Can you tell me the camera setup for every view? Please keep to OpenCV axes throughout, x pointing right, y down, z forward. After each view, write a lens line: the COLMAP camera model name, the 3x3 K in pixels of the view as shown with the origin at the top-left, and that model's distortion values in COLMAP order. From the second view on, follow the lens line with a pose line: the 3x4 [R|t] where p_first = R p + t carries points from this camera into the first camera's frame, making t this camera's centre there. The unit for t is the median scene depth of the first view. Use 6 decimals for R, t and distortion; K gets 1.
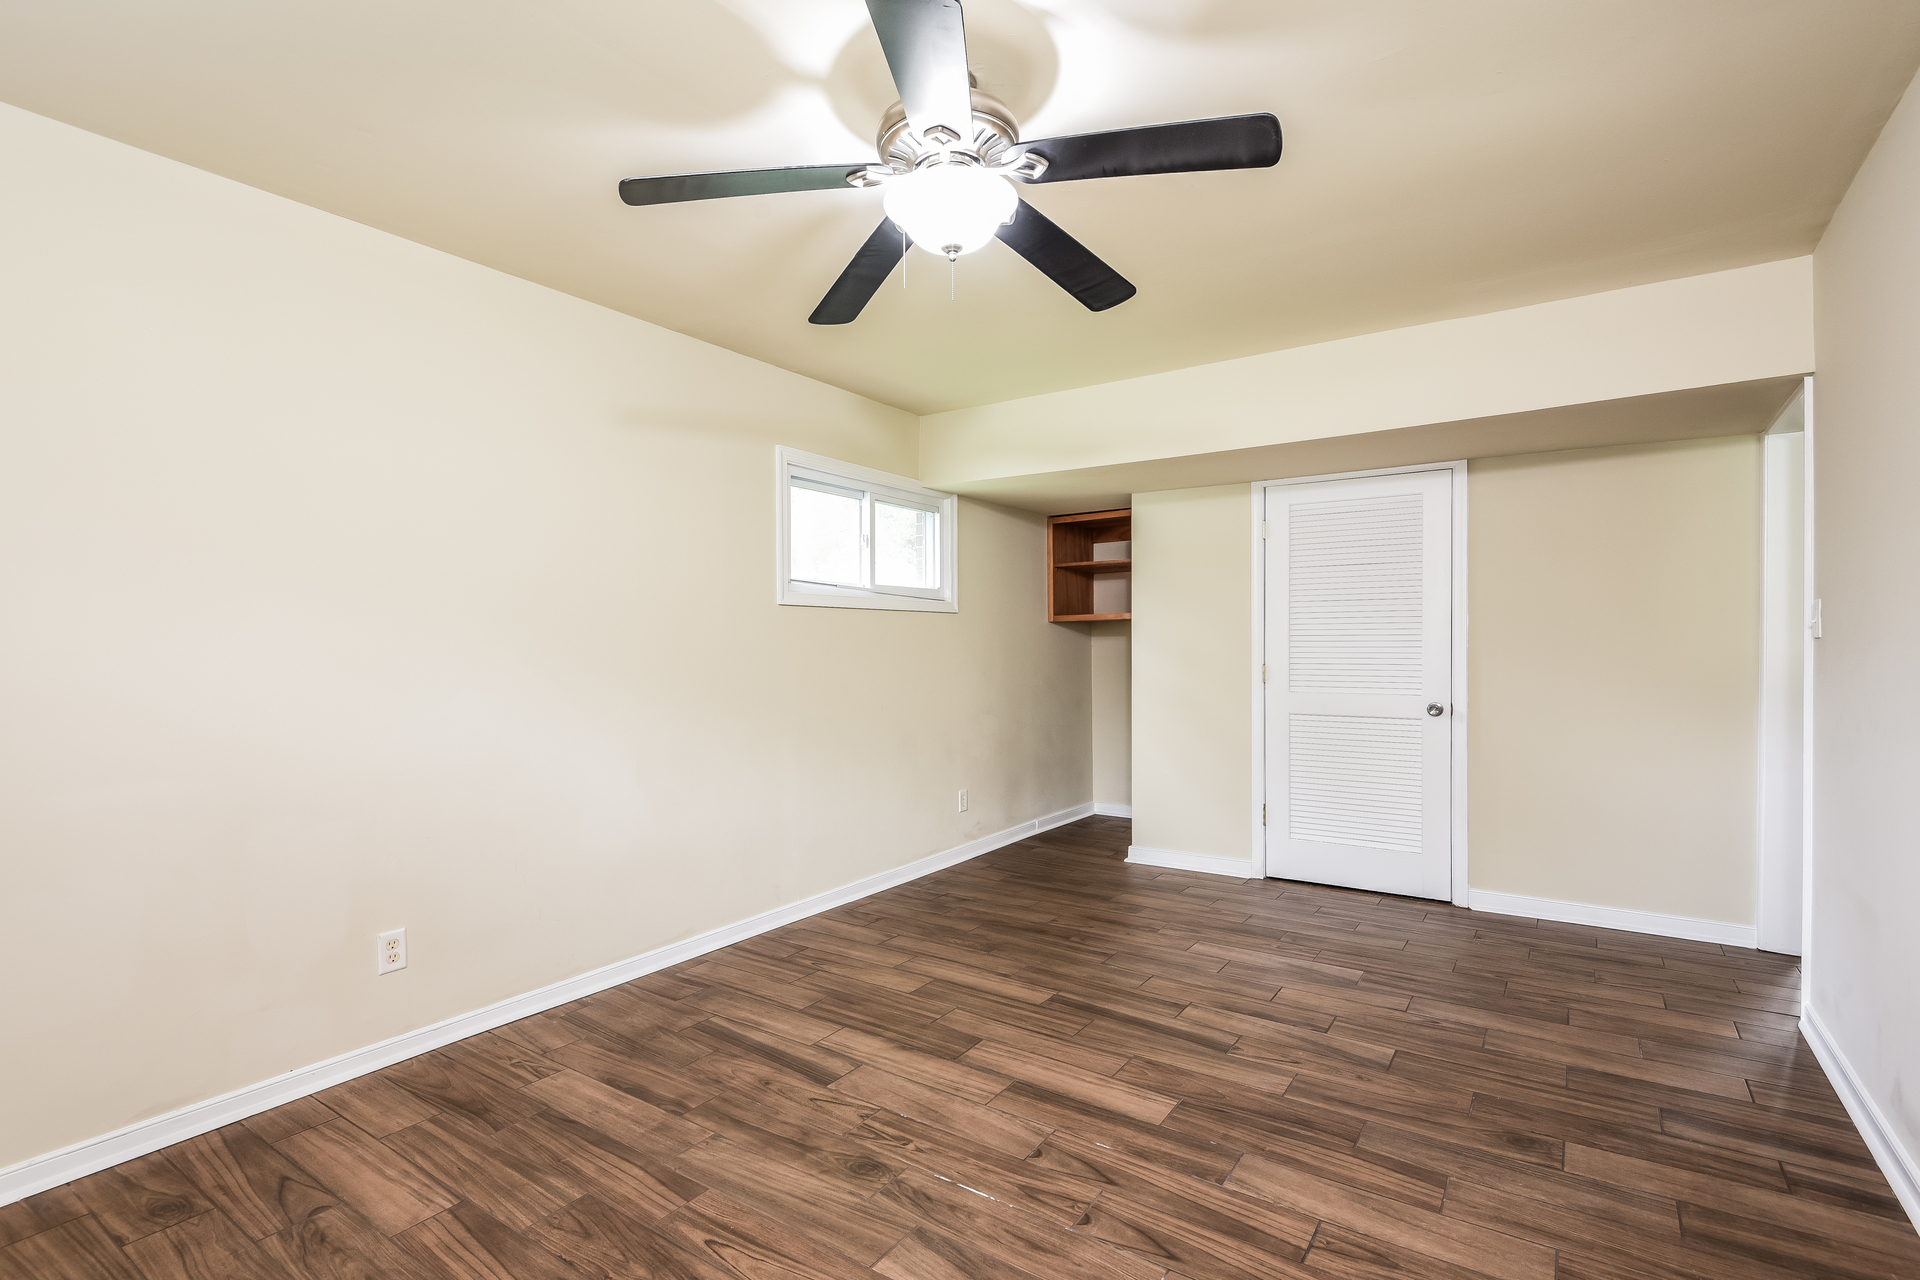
lens RADIAL K [[879.9, 0, 963.3], [0, 879.9, 639.0], [0, 0, 1]] dist [-0.029845, 0.000384]
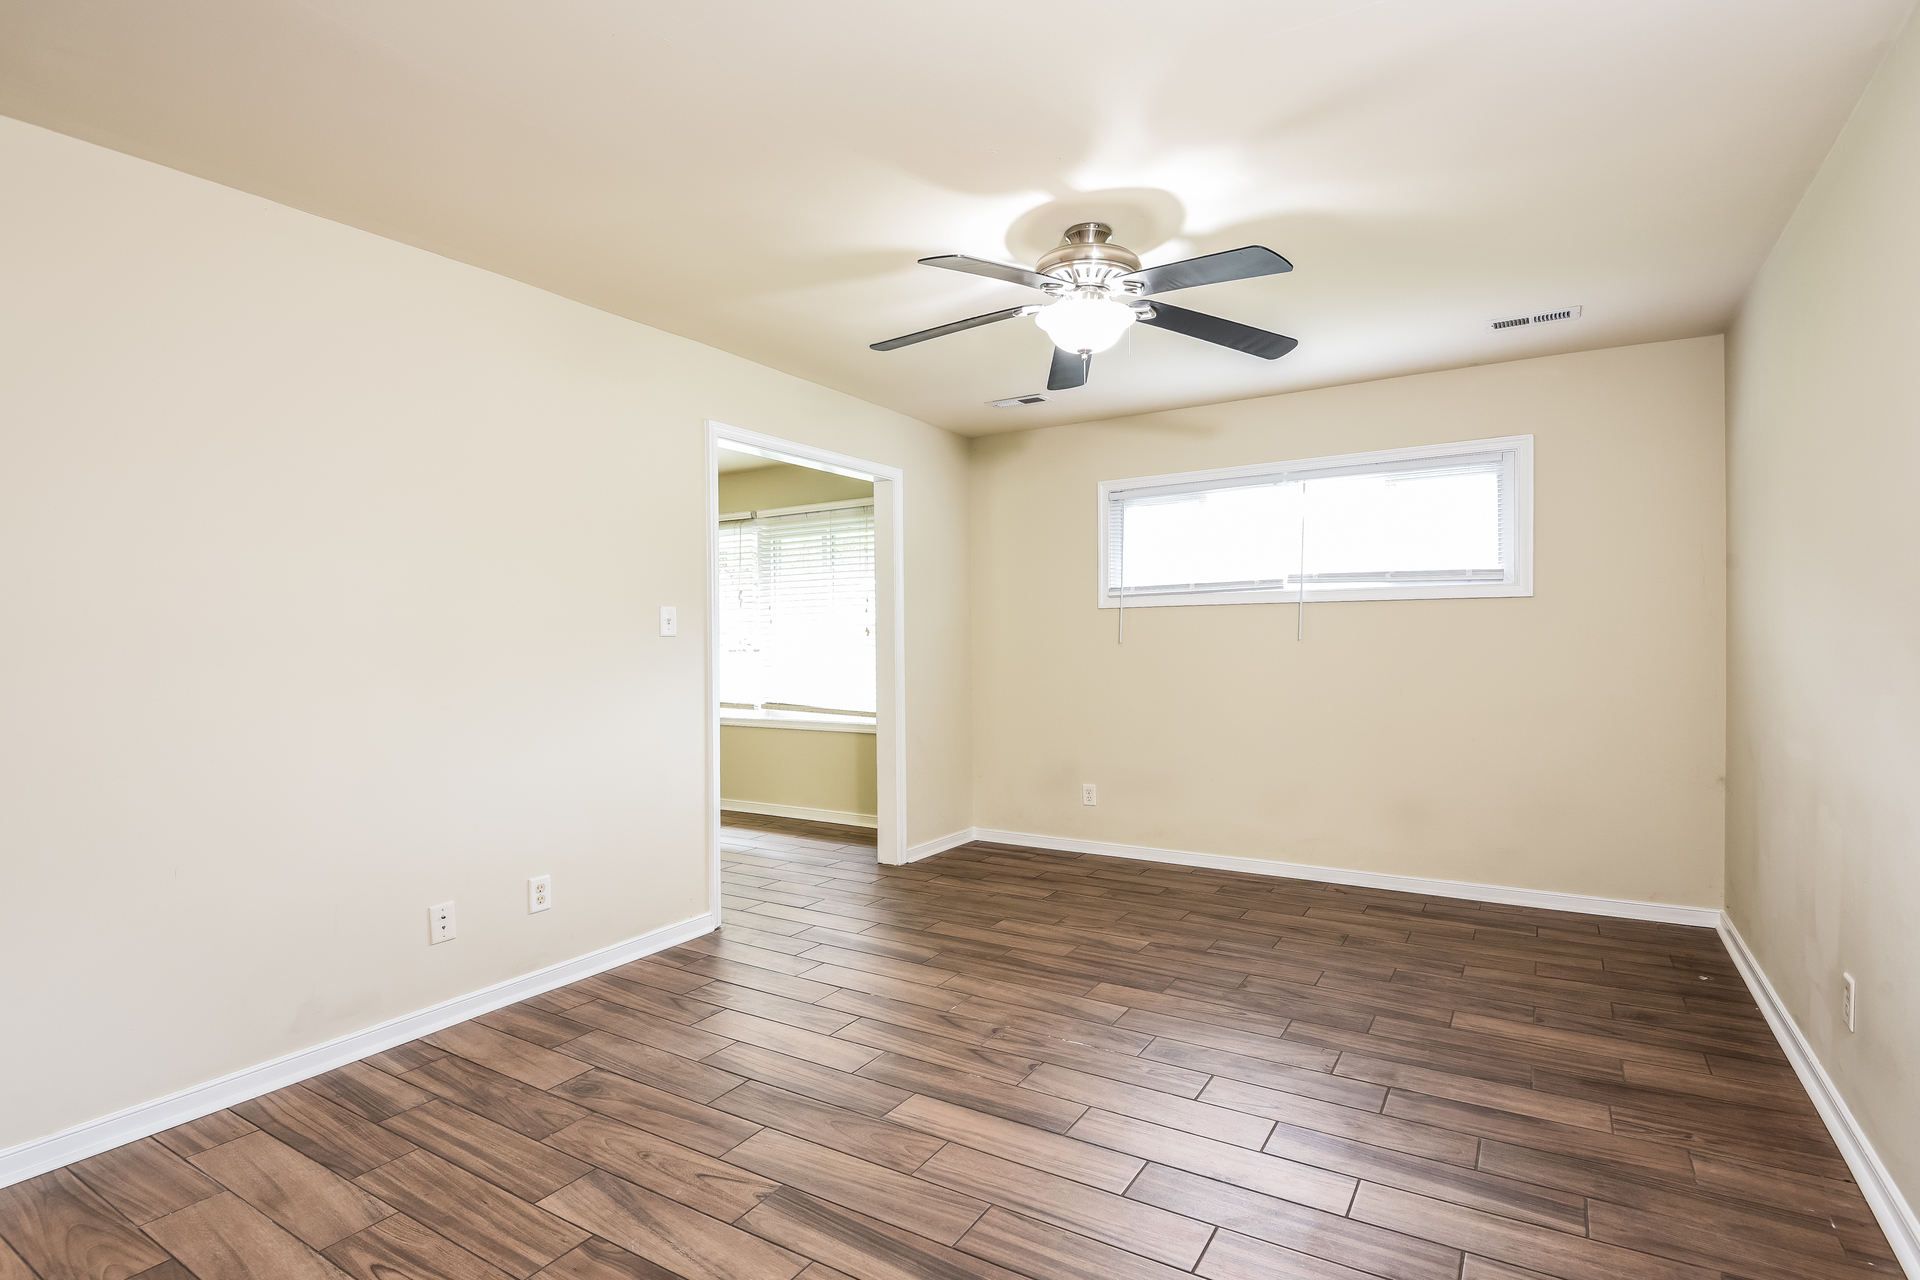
lens RADIAL K [[879.9, 0, 965.5], [0, 879.9, 642.0], [0, 0, 1]] dist [-0.029845, 0.000384]
pose [[-0.998782, 0.015417, -0.046860, 0.210425], [0.015322, 0.999880, 0.002377, 0.025677], [0.046891, 0.001656, -0.998899, 2.063499]]
